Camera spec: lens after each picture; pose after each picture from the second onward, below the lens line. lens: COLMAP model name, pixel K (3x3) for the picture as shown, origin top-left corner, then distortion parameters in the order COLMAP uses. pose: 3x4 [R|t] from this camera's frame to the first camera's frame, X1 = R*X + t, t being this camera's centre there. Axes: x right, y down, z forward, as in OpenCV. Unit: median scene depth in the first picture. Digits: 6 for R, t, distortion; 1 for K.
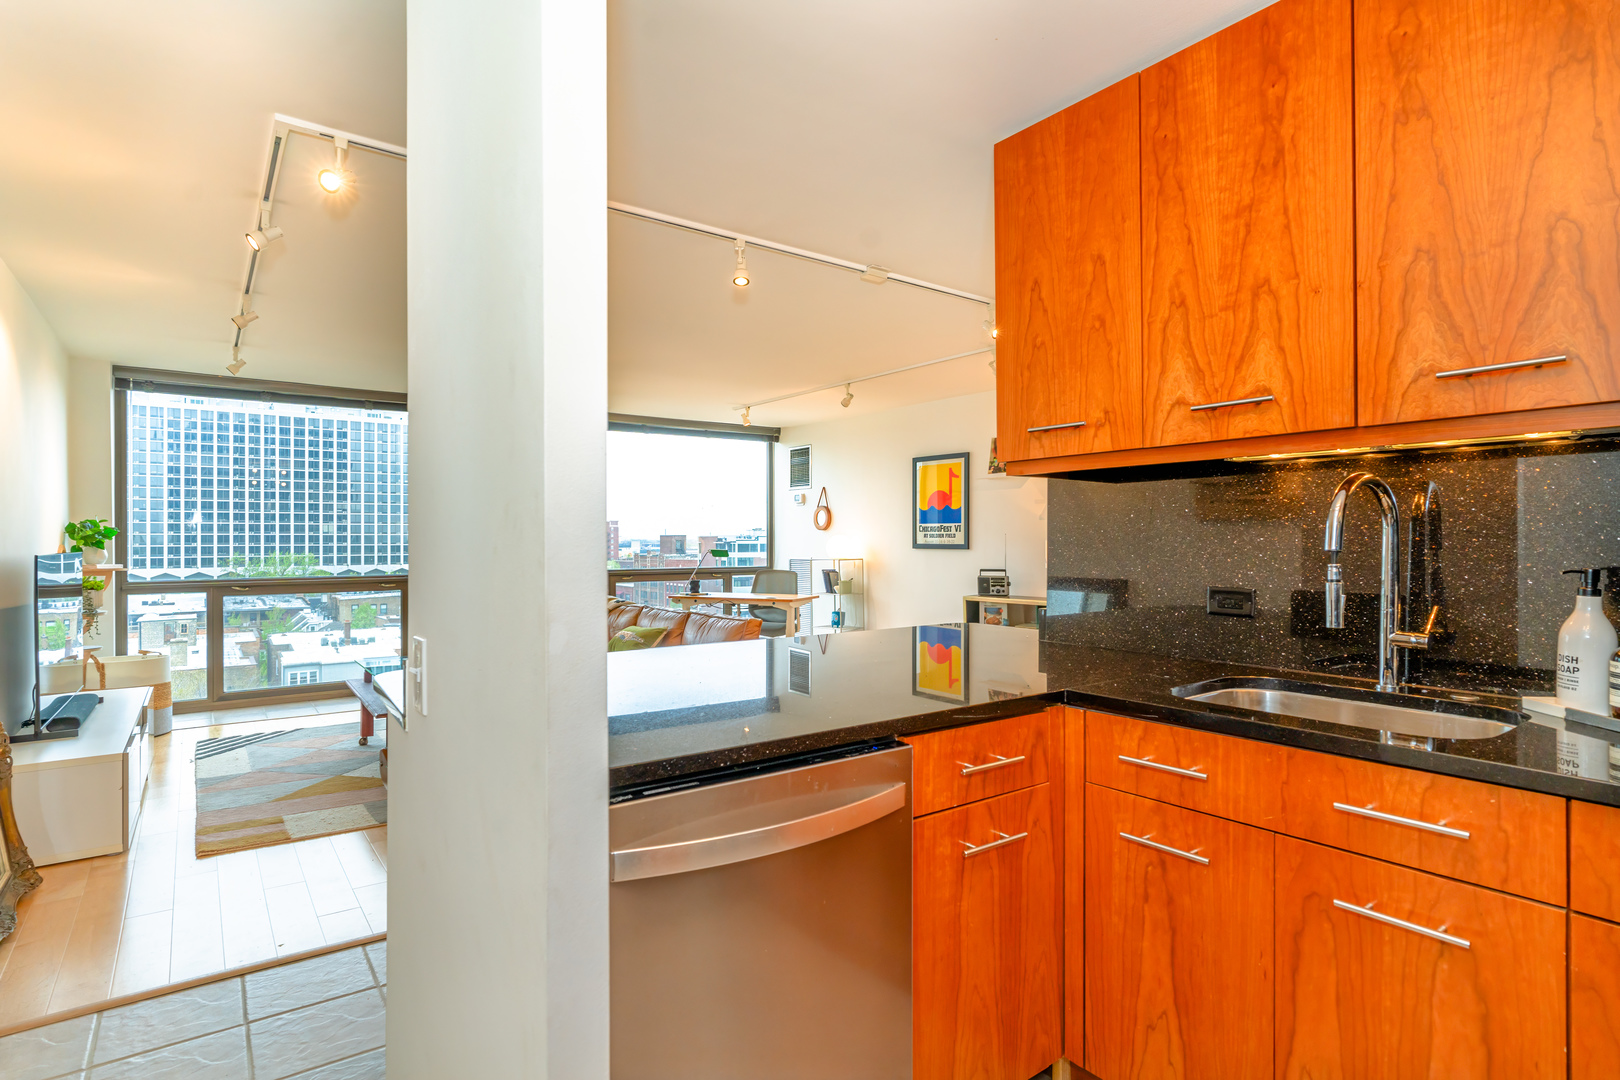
lens RADIAL K [[821.0, 0, 806.0], [0, 821.0, 540.9], [0, 0, 1]] dist [-0.001283, -0.000209]
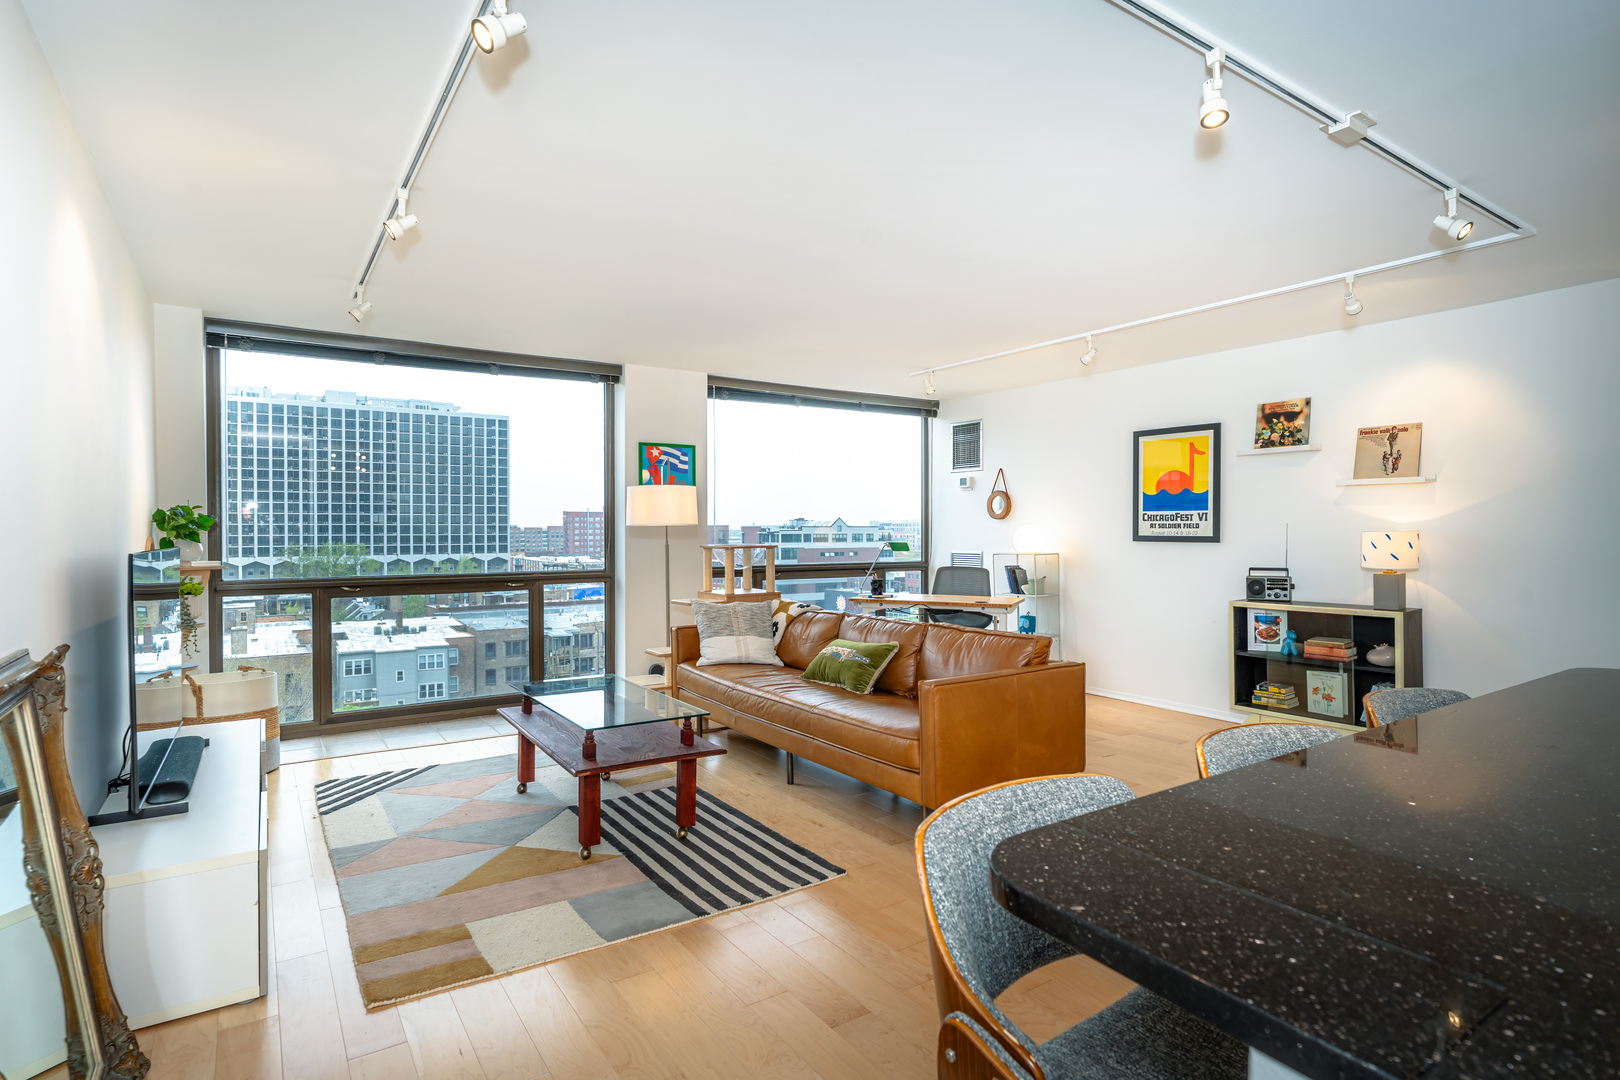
lens RADIAL K [[823.4, 0, 809.8], [0, 823.4, 539.0], [0, 0, 1]] dist [-0.005880, 0.000245]
pose [[0.999091, 0.000775, -0.042621, -0.221150], [-0.000368, 0.999954, 0.009569, -0.001274], [0.042626, -0.009544, 0.999045, 0.219783]]
